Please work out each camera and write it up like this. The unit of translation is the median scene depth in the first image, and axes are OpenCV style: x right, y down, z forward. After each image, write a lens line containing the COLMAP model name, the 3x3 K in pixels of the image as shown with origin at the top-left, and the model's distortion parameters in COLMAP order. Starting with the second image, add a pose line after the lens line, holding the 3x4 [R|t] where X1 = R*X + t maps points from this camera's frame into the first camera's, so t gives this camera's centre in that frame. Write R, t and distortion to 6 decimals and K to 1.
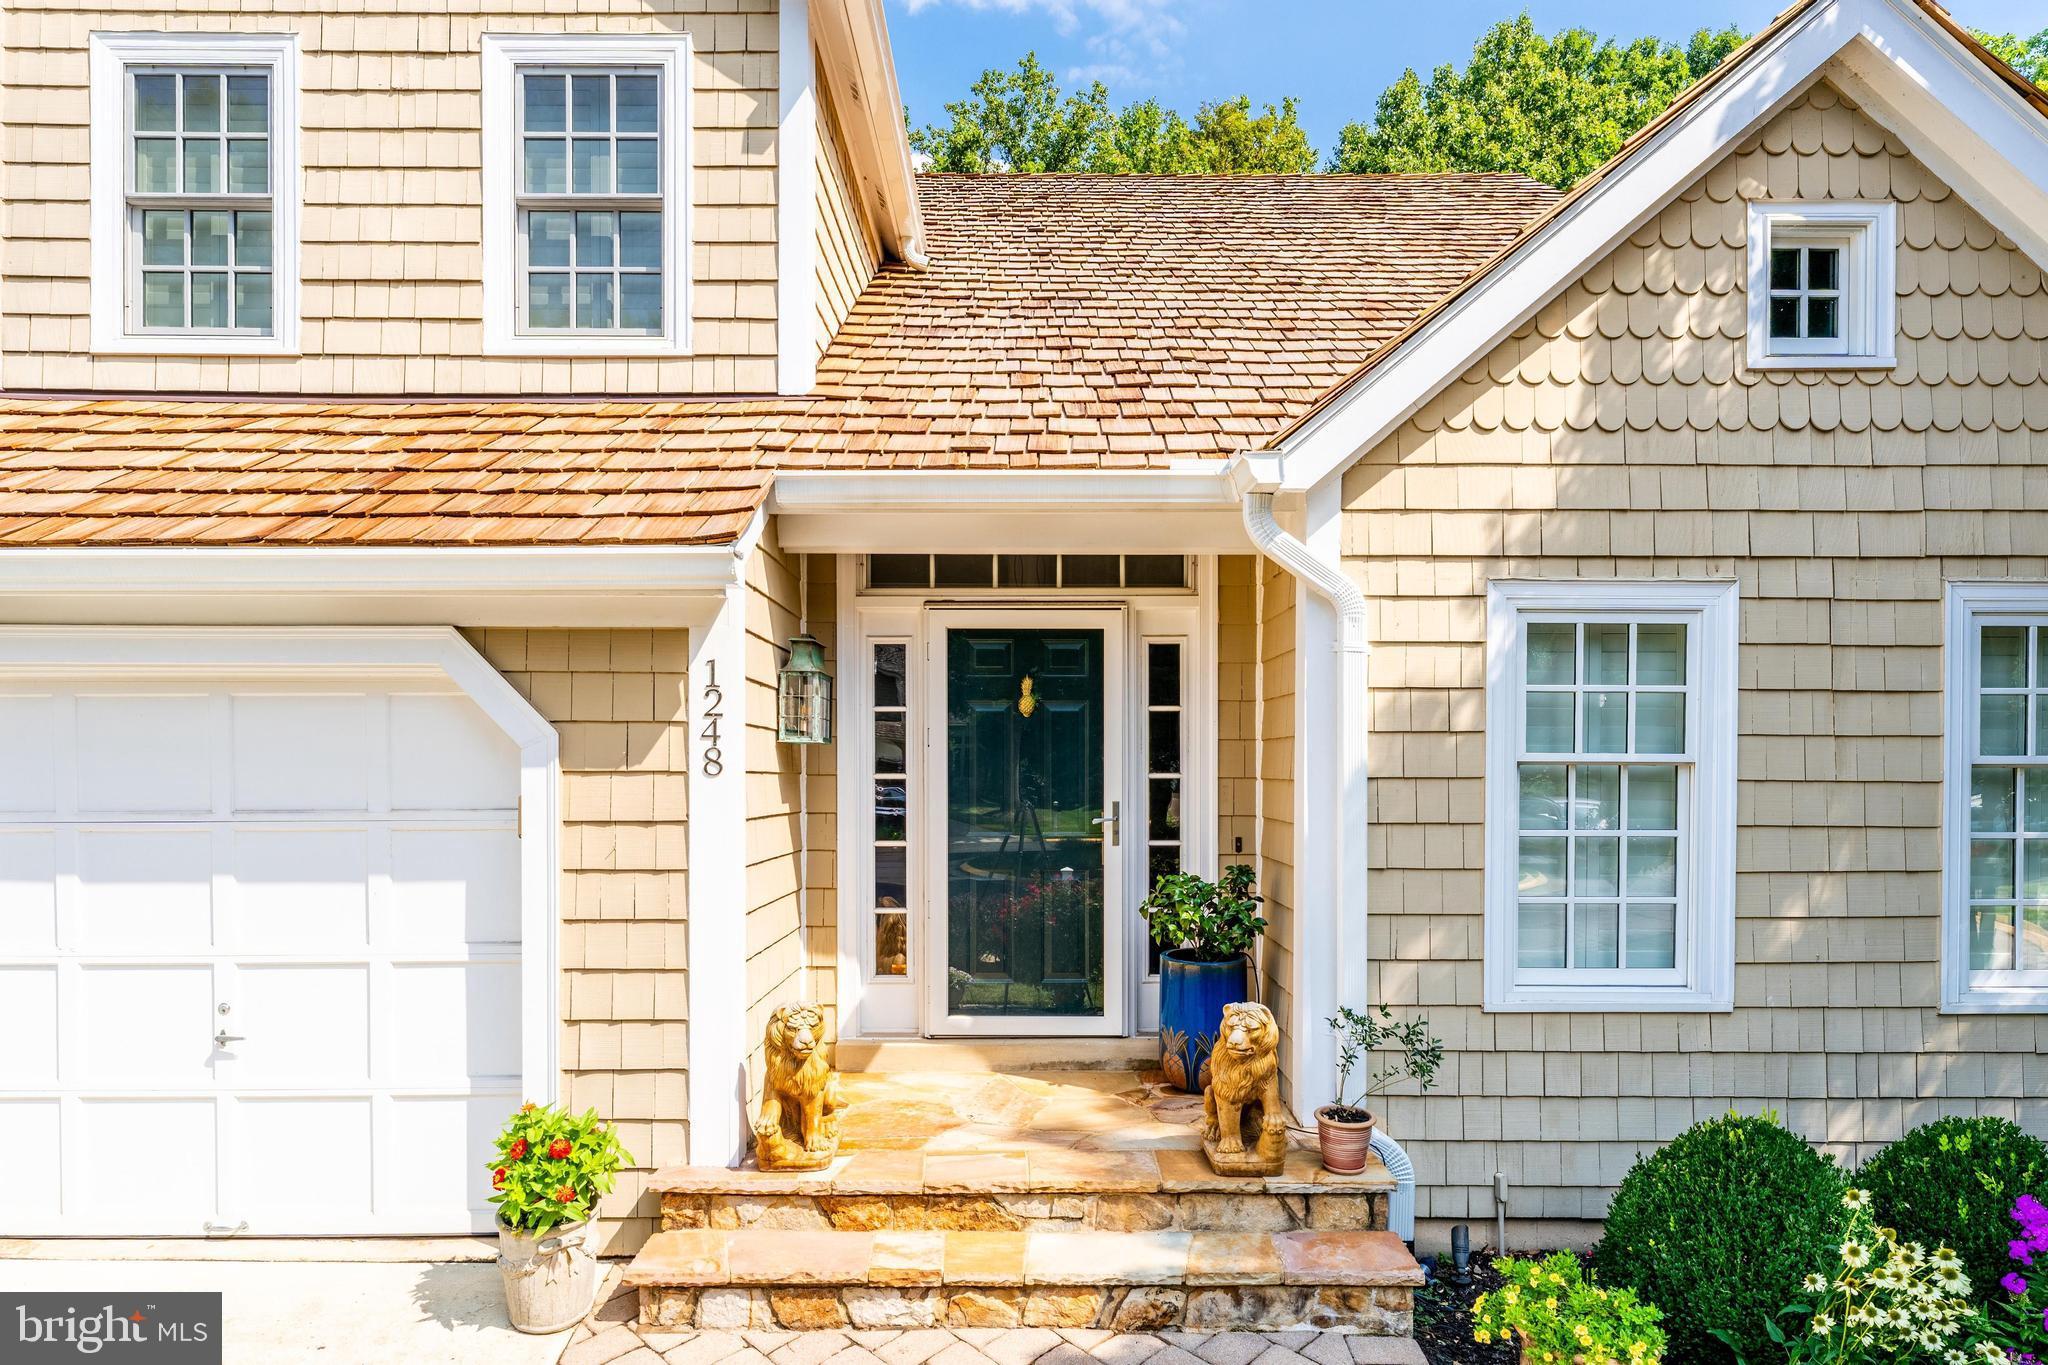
lens RADIAL K [[982.5, 0, 1139.6], [0, 982.5, 789.7], [0, 0, 1]] dist [-0.000930, 0.000250]
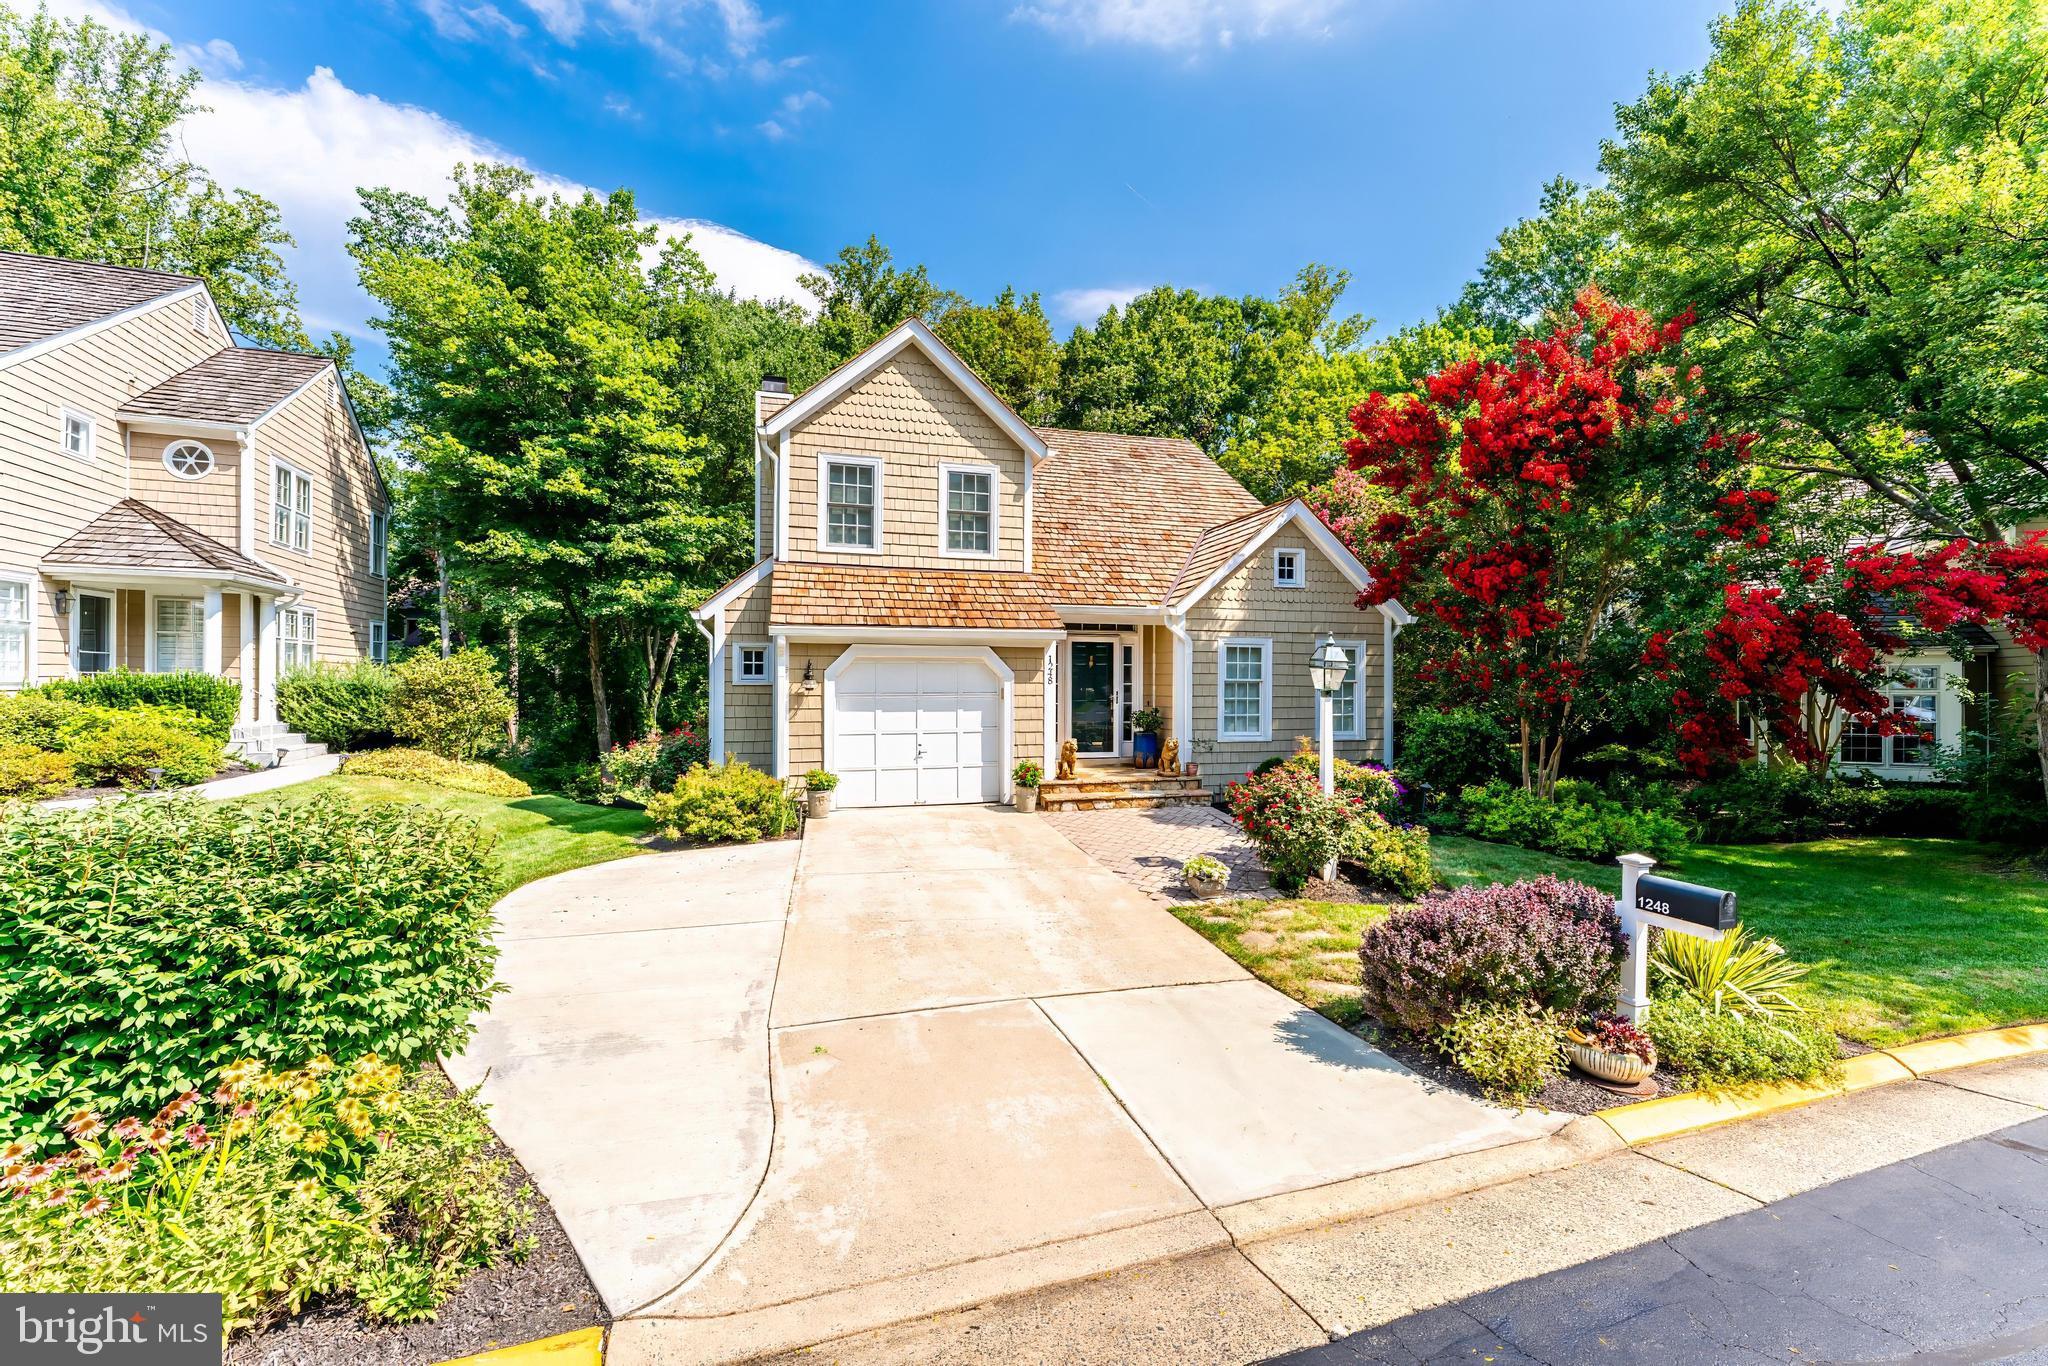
lens RADIAL K [[841.7, 0, 1021.1], [0, 841.7, 683.1], [0, 0, 1]] dist [0.002932, -0.000254]
pose [[0.964485, 0.003072, 0.264118, -1.168709], [-0.000585, 0.999955, -0.009496, 0.012150], [-0.264136, 0.009005, 0.964444, -1.857087]]
